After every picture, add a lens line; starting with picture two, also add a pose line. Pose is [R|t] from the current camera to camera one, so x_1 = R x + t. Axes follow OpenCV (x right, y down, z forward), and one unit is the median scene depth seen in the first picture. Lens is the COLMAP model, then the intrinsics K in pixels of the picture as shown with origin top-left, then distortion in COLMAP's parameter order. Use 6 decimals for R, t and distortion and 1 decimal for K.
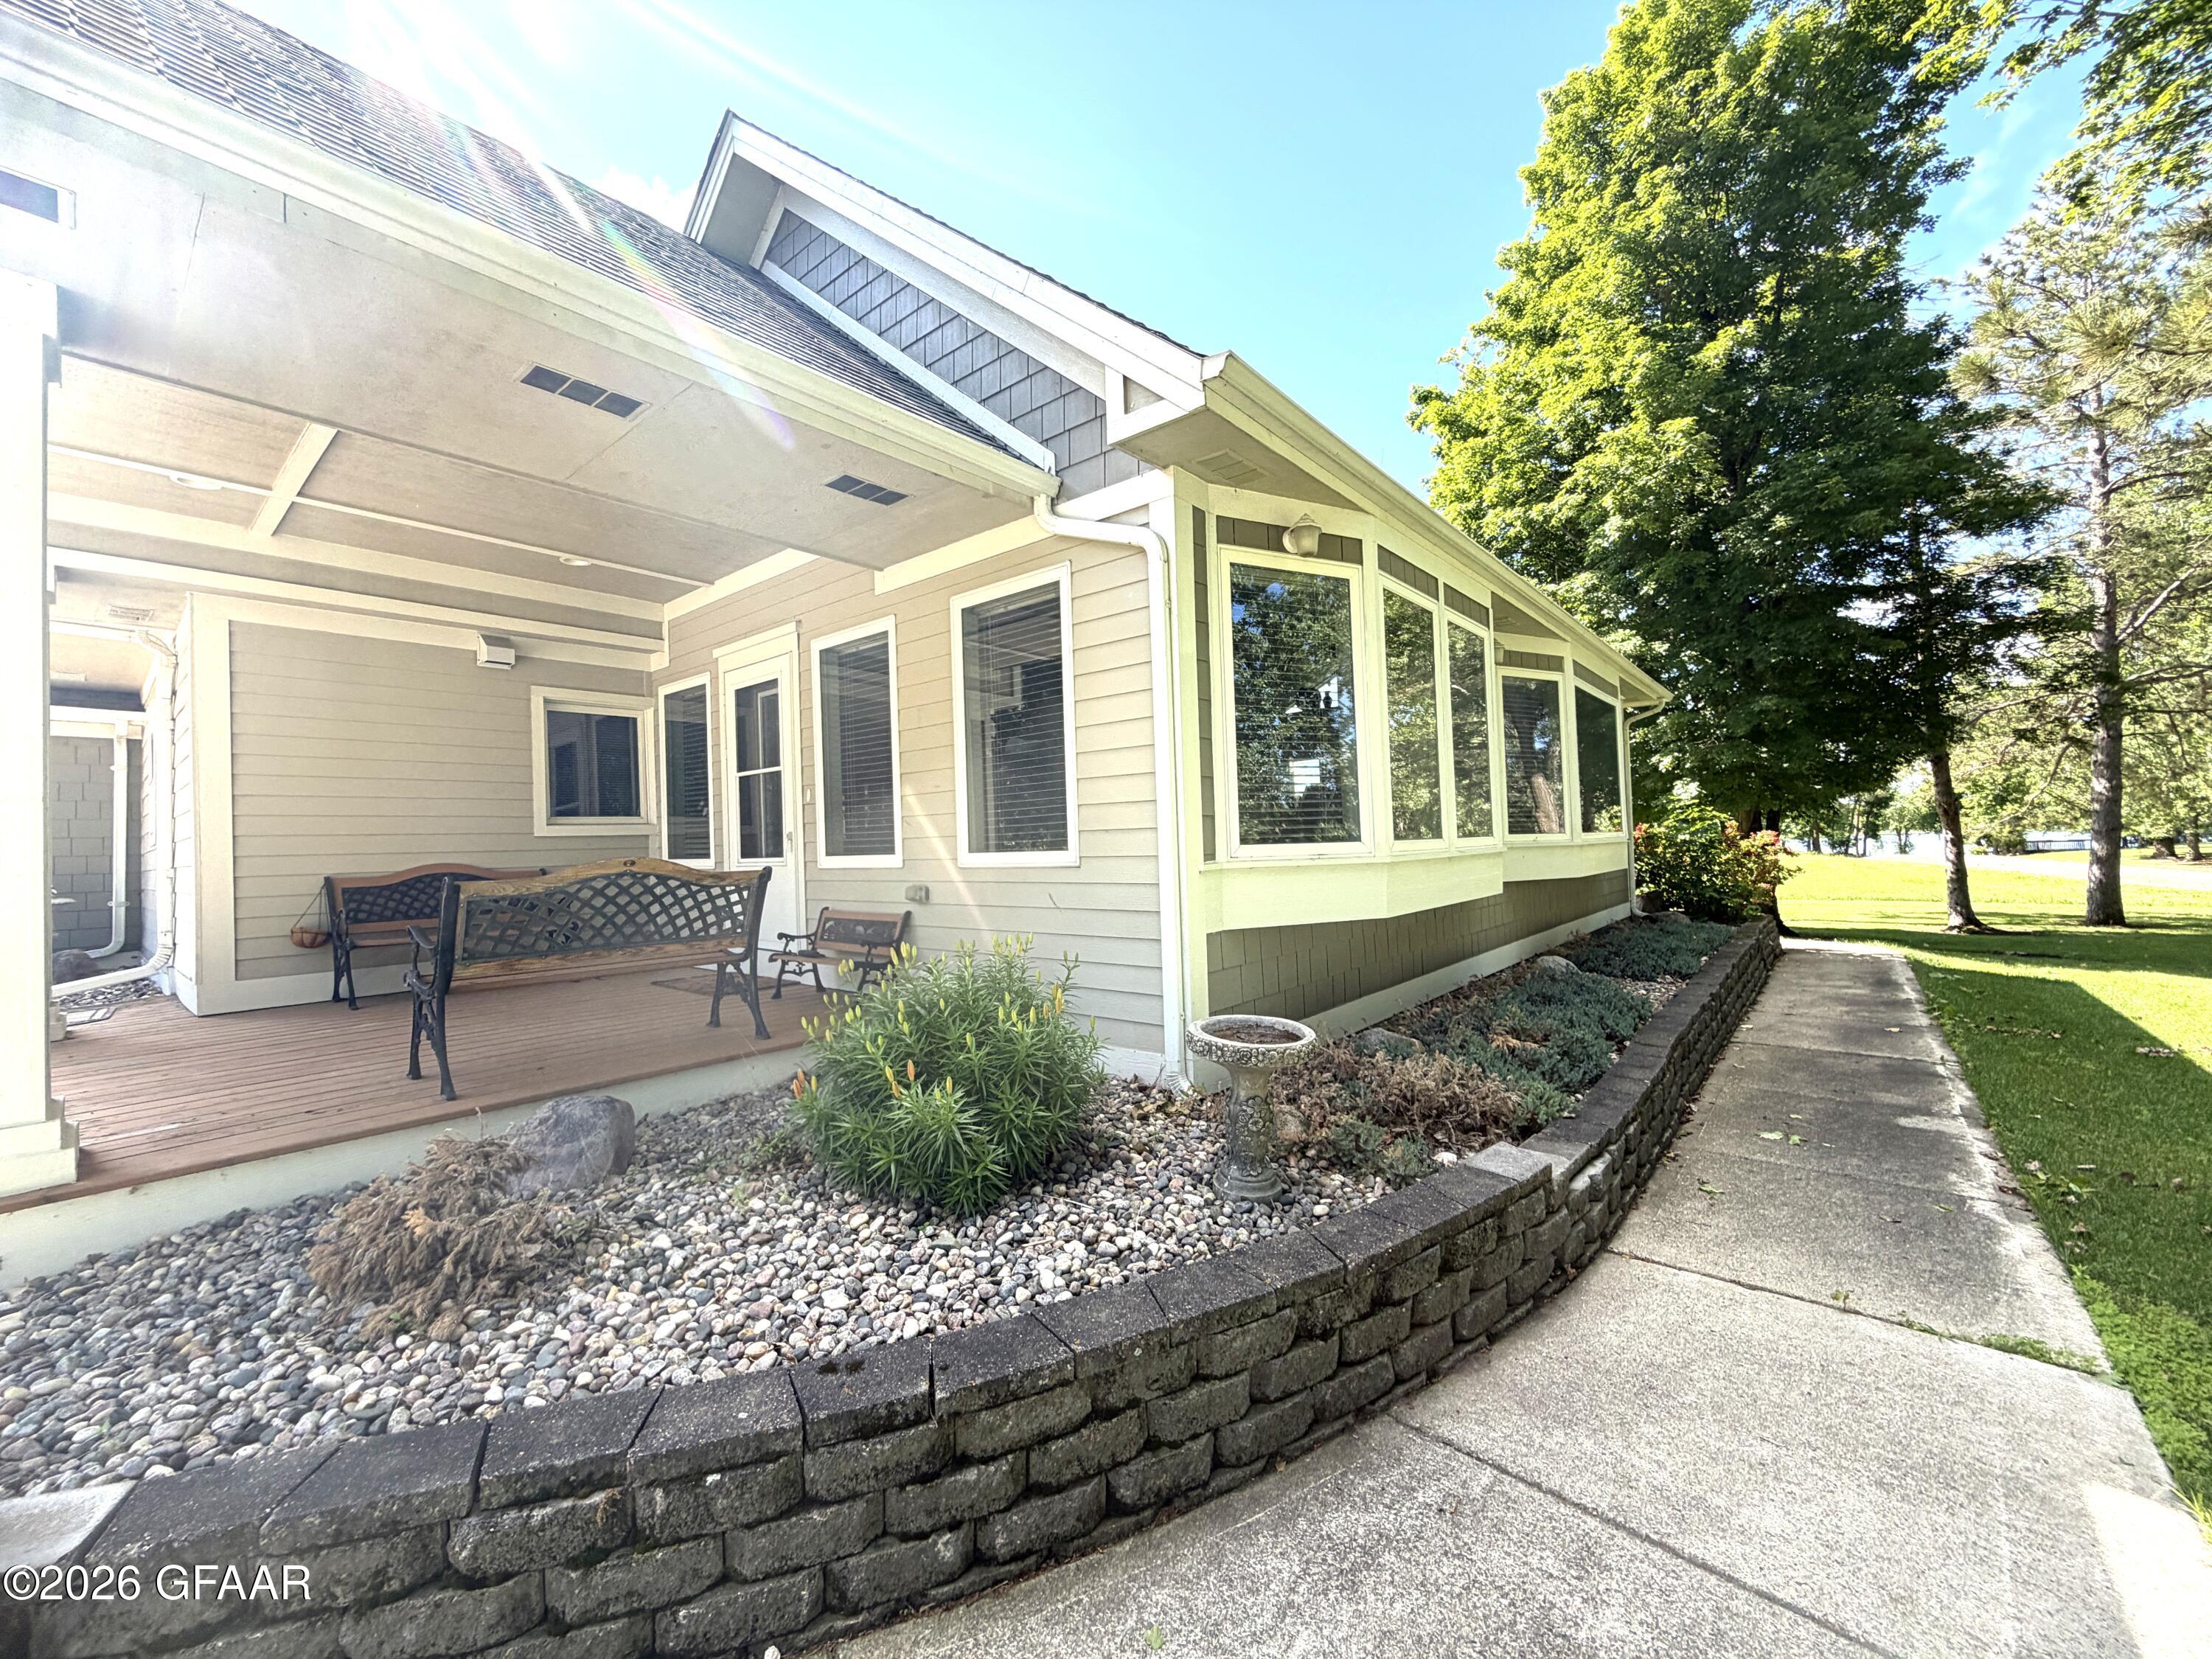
lens RADIAL K [[880.5, 0, 1099.4], [0, 880.5, 823.3], [0, 0, 1]] dist [0.001673, 0.000341]
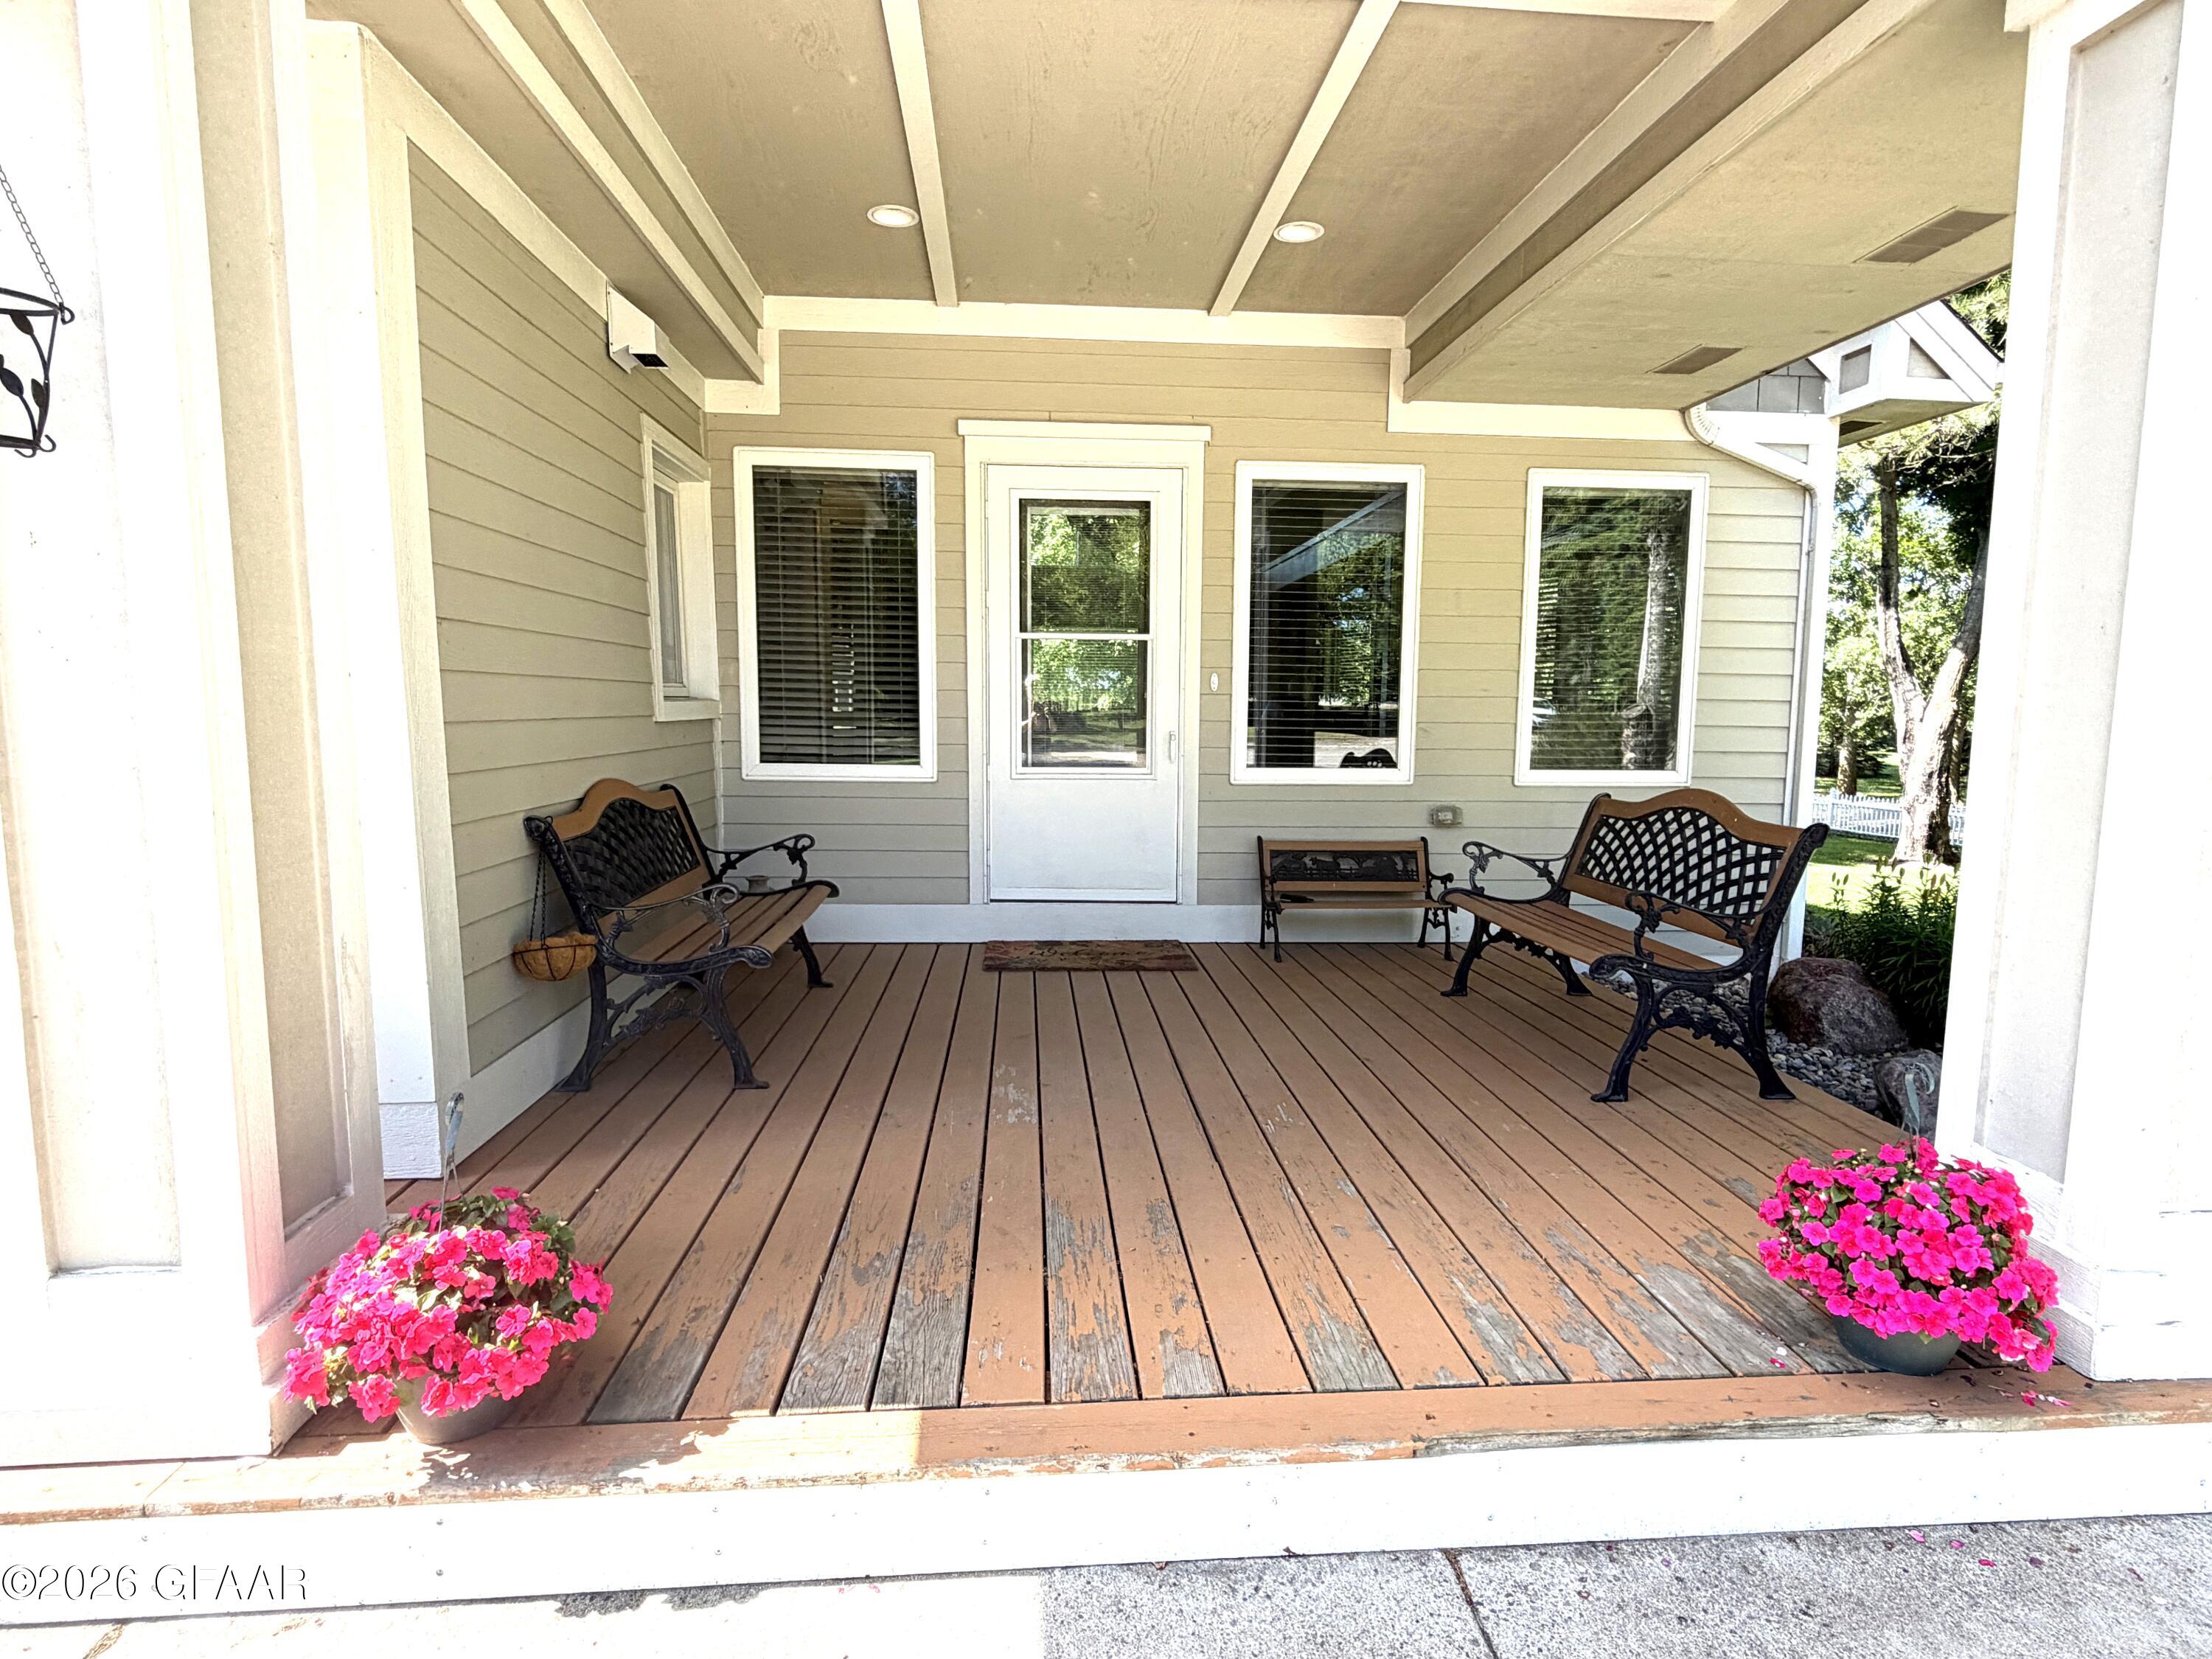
lens RADIAL K [[1137.3, 0, 1102.7], [0, 1137.3, 835.4], [0, 0, 1]] dist [0.003795, 0.000525]
pose [[0.714179, -0.042157, 0.698693, -0.321286], [-0.048436, 0.992816, 0.109413, -0.001404], [-0.698285, -0.111983, 0.707006, 0.120901]]
